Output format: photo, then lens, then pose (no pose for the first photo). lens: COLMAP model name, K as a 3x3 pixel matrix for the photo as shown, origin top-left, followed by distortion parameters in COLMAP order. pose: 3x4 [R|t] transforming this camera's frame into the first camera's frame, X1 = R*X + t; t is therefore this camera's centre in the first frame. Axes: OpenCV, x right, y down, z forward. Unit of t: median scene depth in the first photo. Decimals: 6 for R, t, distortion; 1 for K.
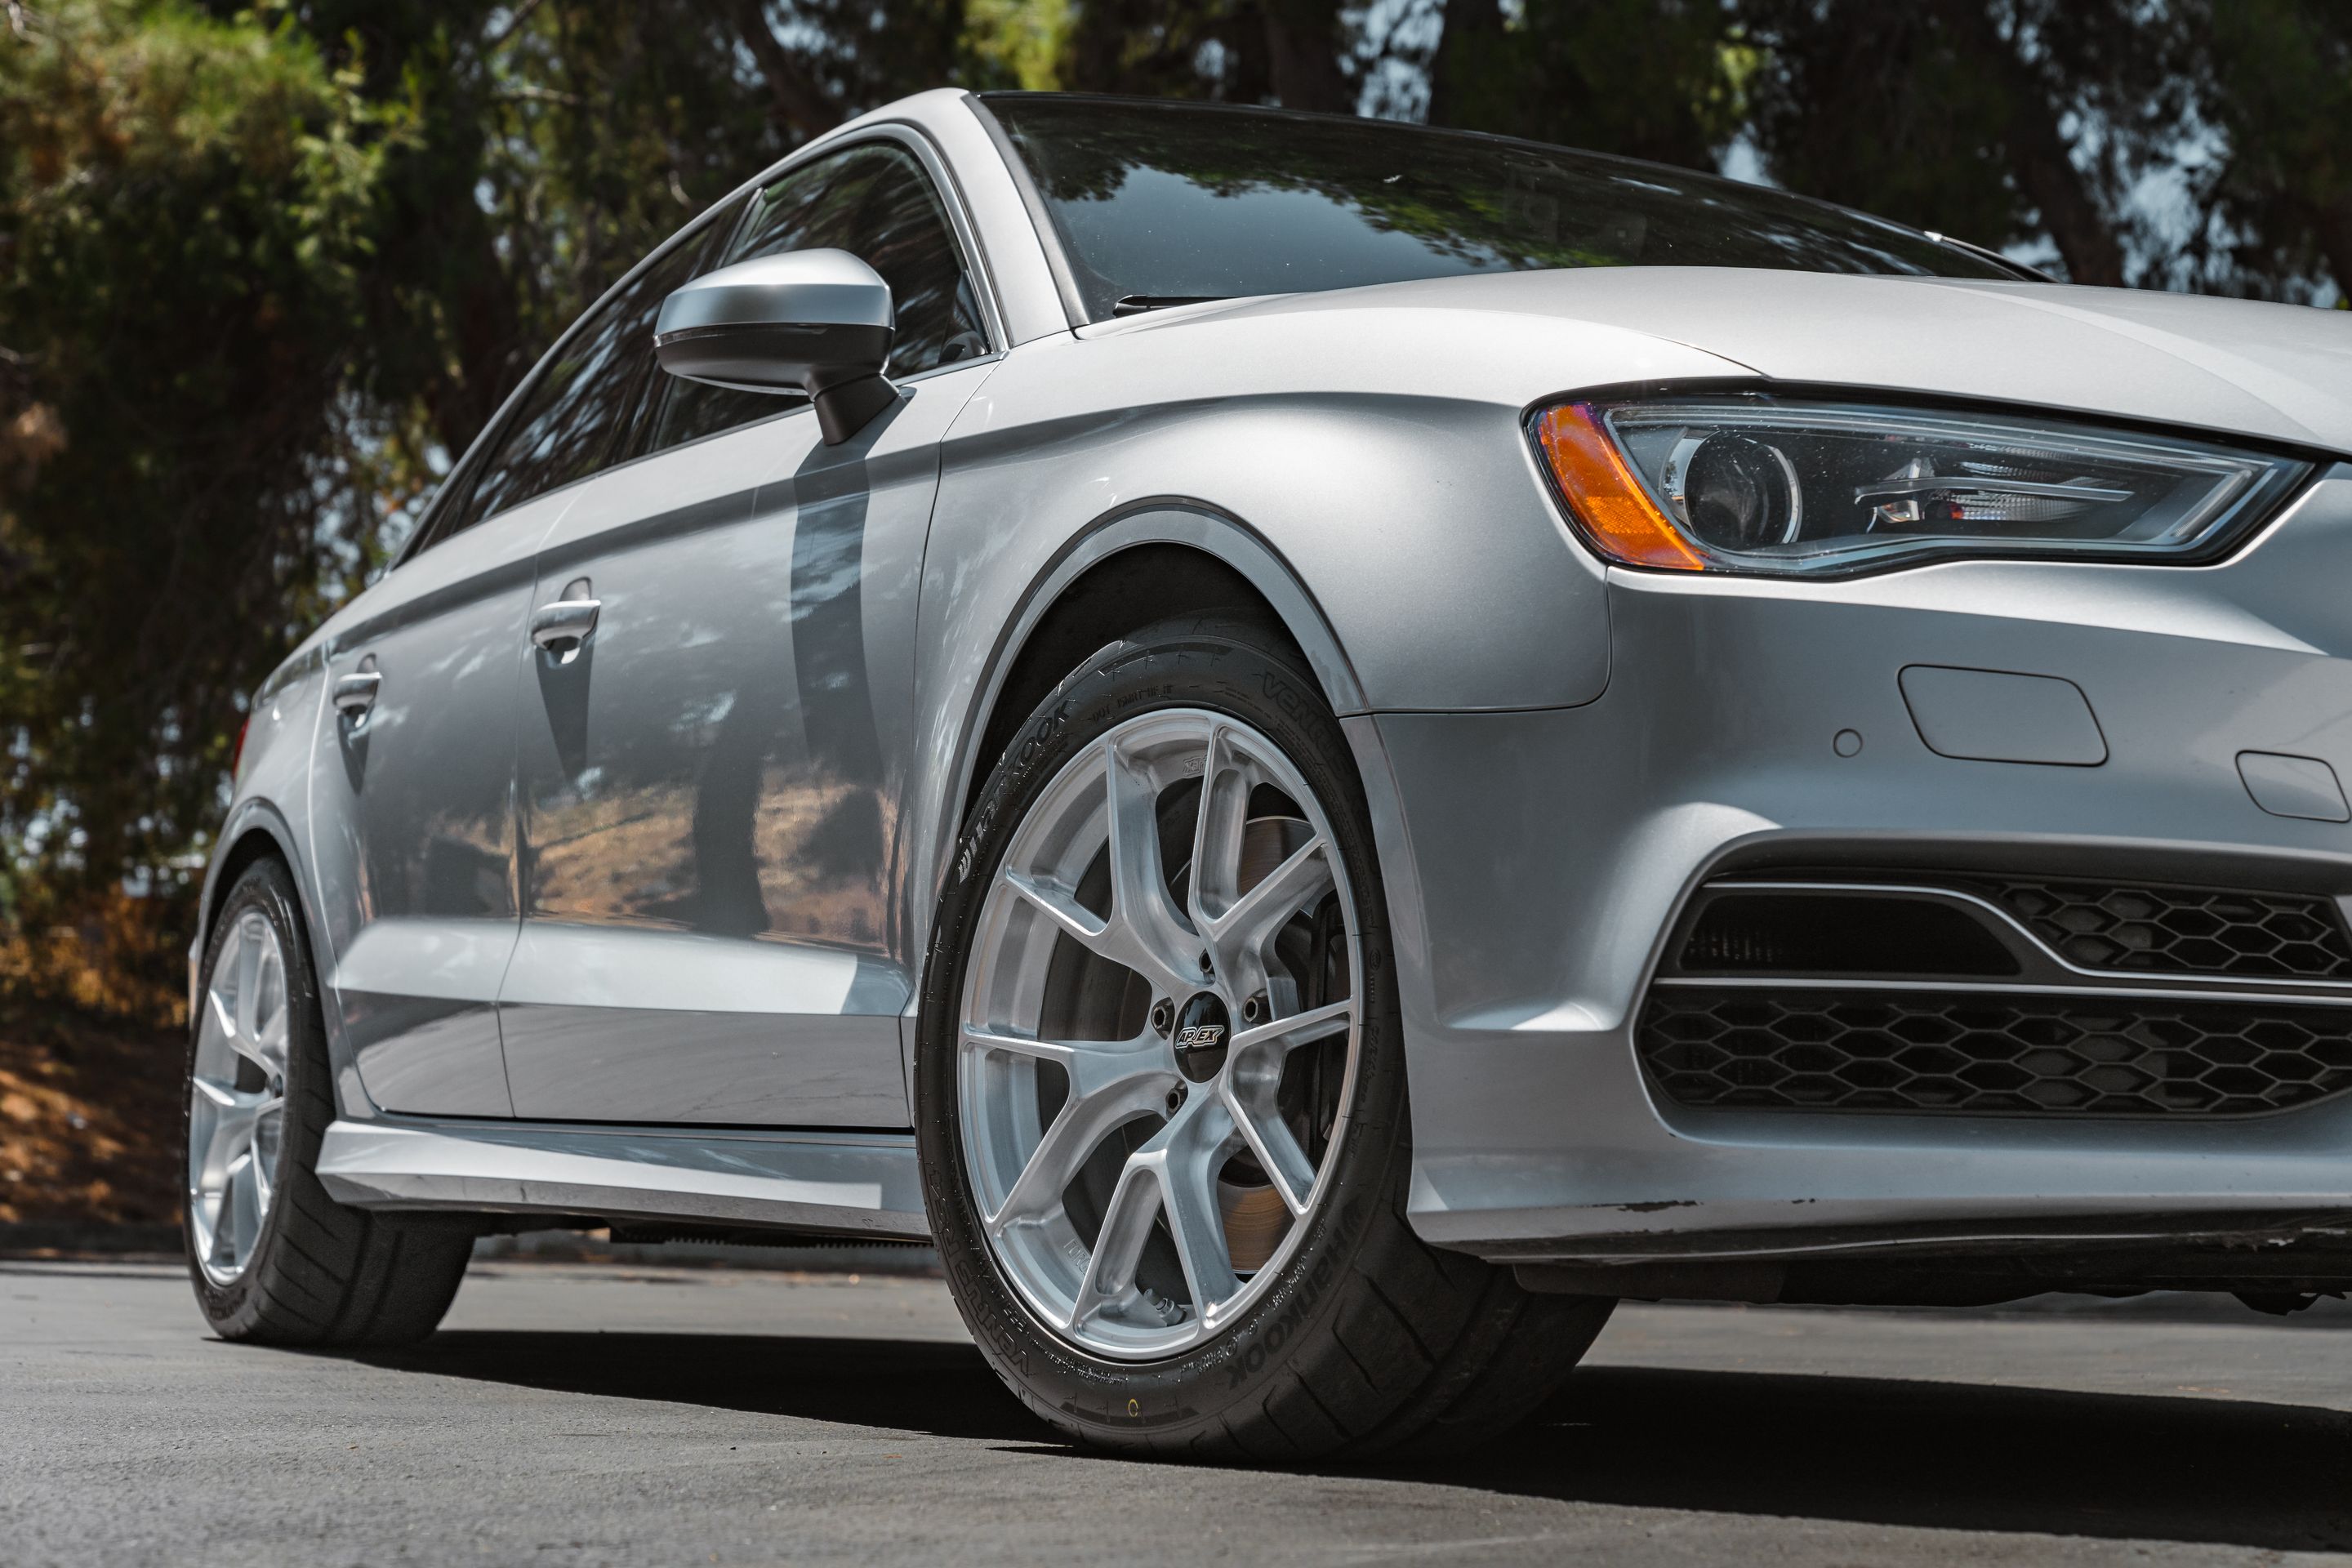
lens RADIAL K [[4465.1, 0, 1176.9], [0, 4465.1, 874.0], [0, 0, 1]] dist [0.053678, 0.155010]
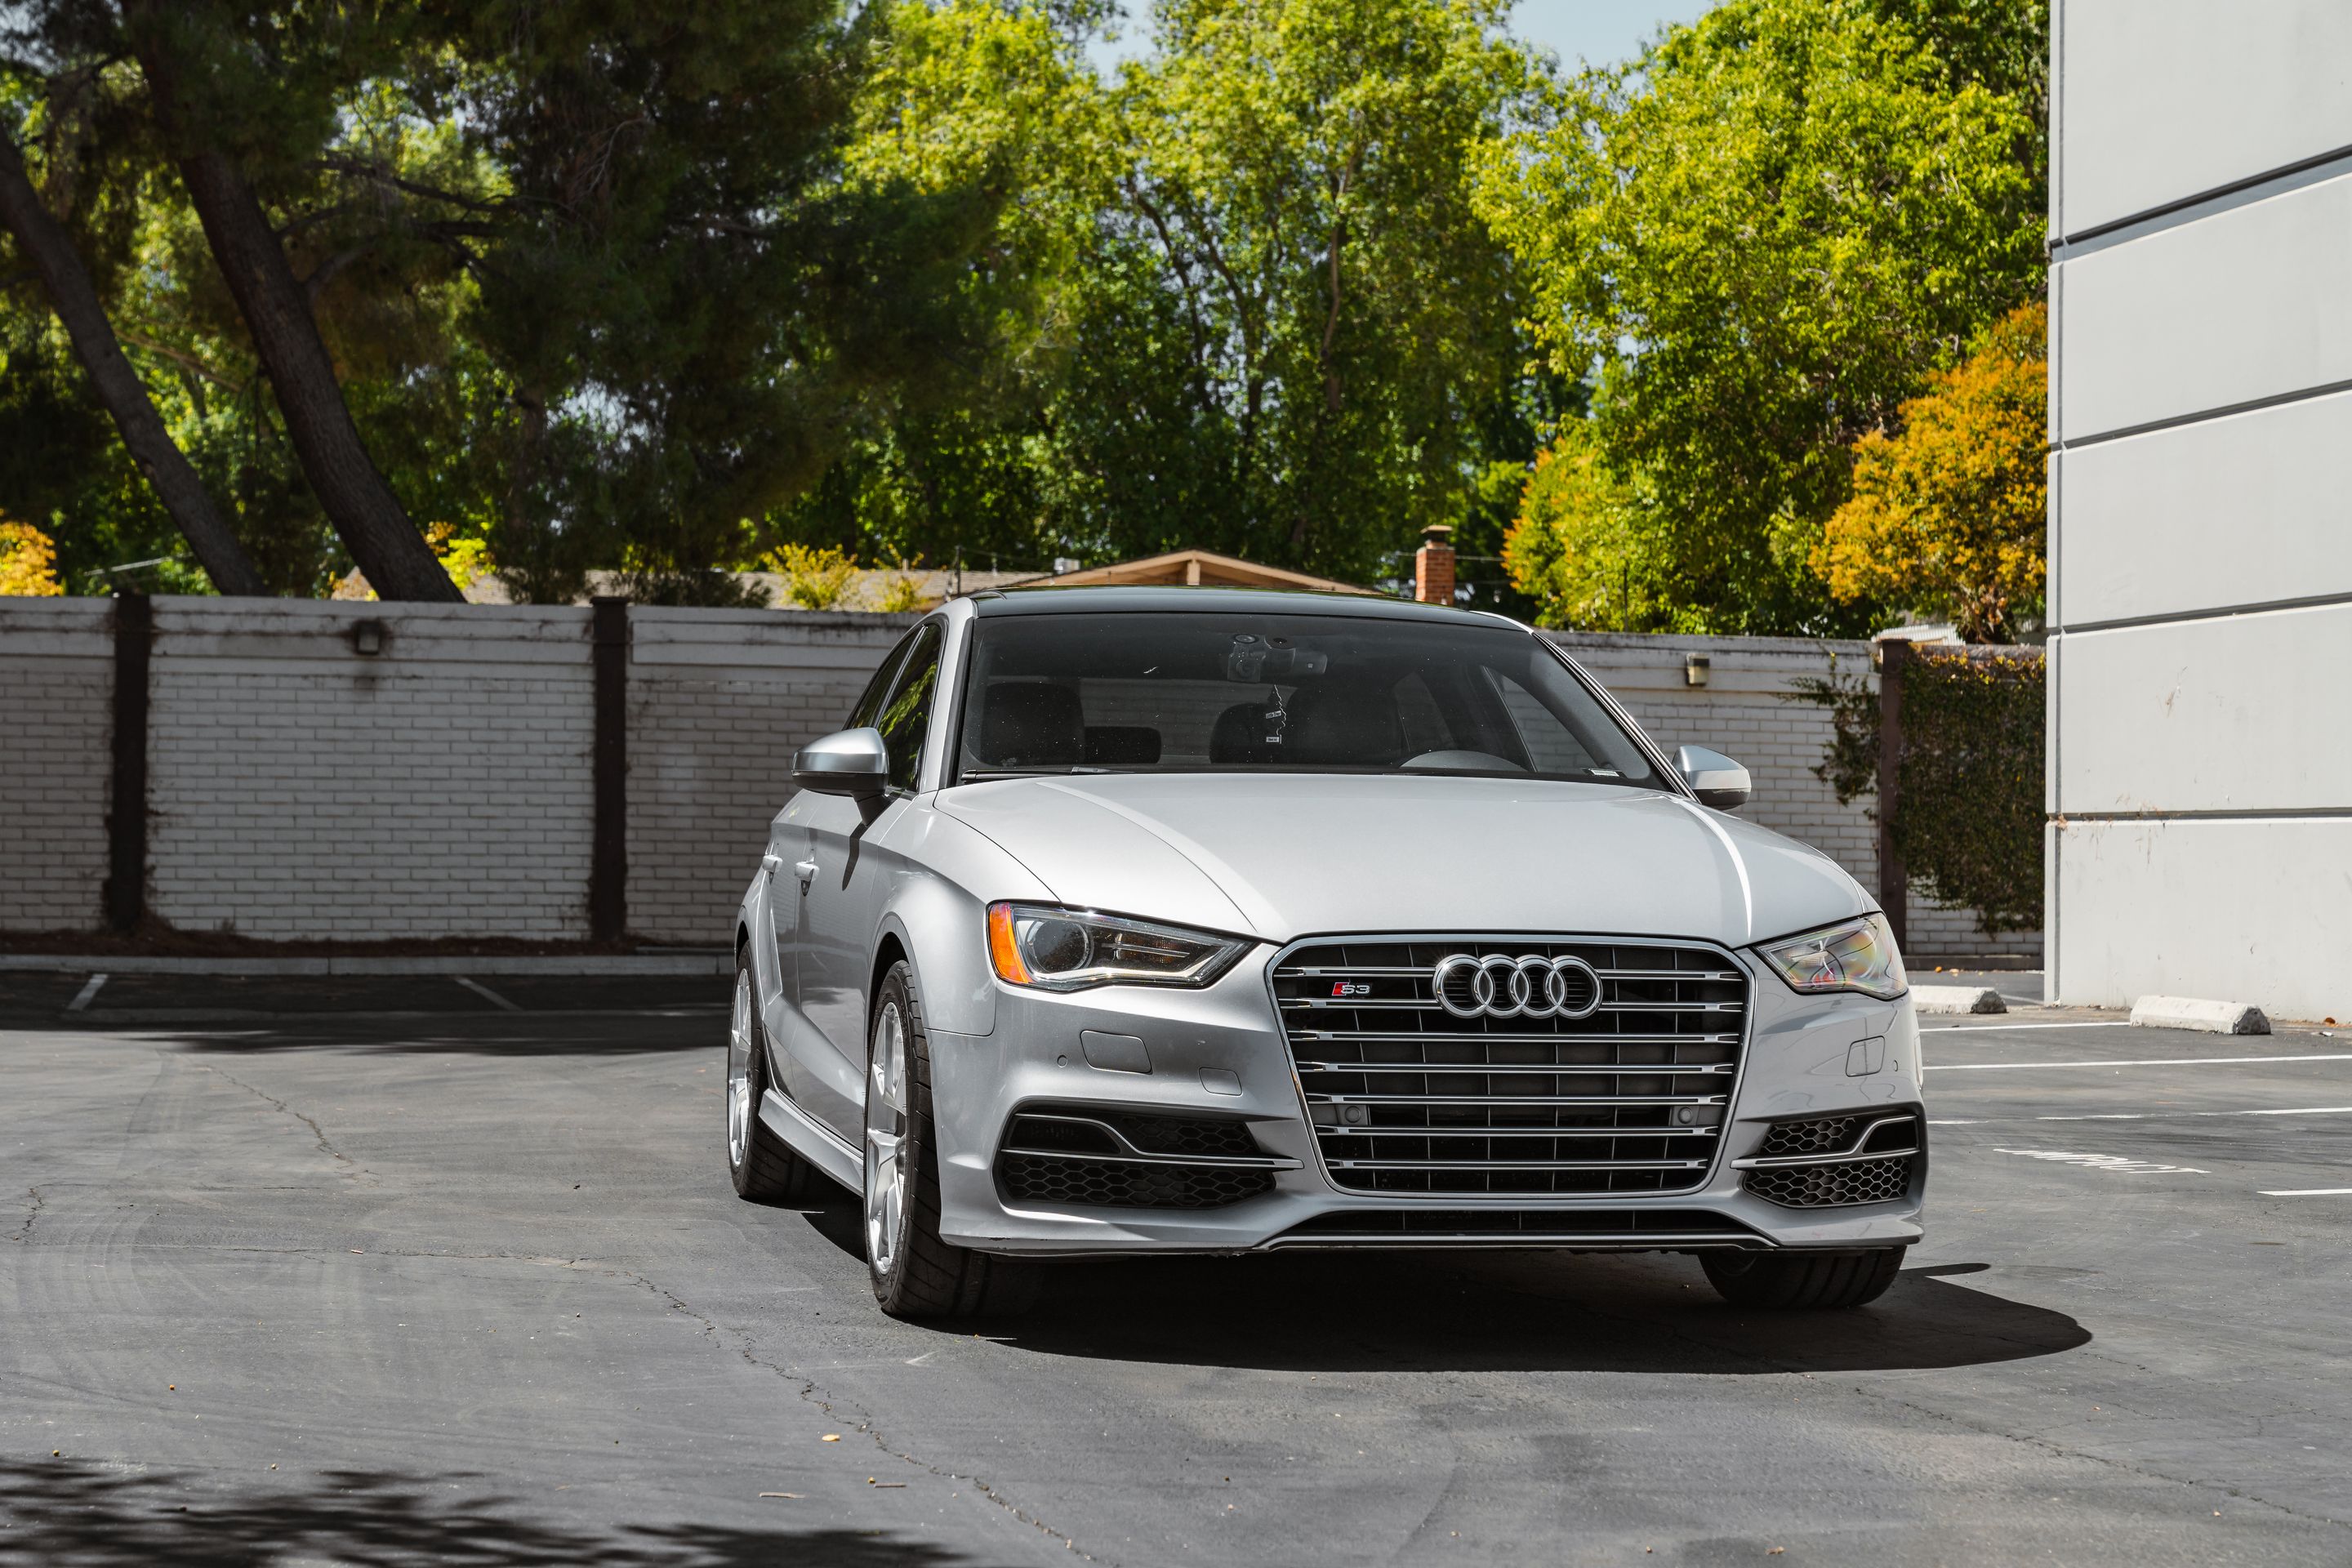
lens RADIAL K [[4029.1, 0, 1139.7], [0, 4029.1, 788.9], [0, 0, 1]] dist [0.003520, 0.078996]
pose [[0.967802, -0.015880, -0.251213, 0.764984], [0.028908, 0.998417, 0.048257, -0.290492], [0.250049, -0.053966, 0.966728, -1.188305]]
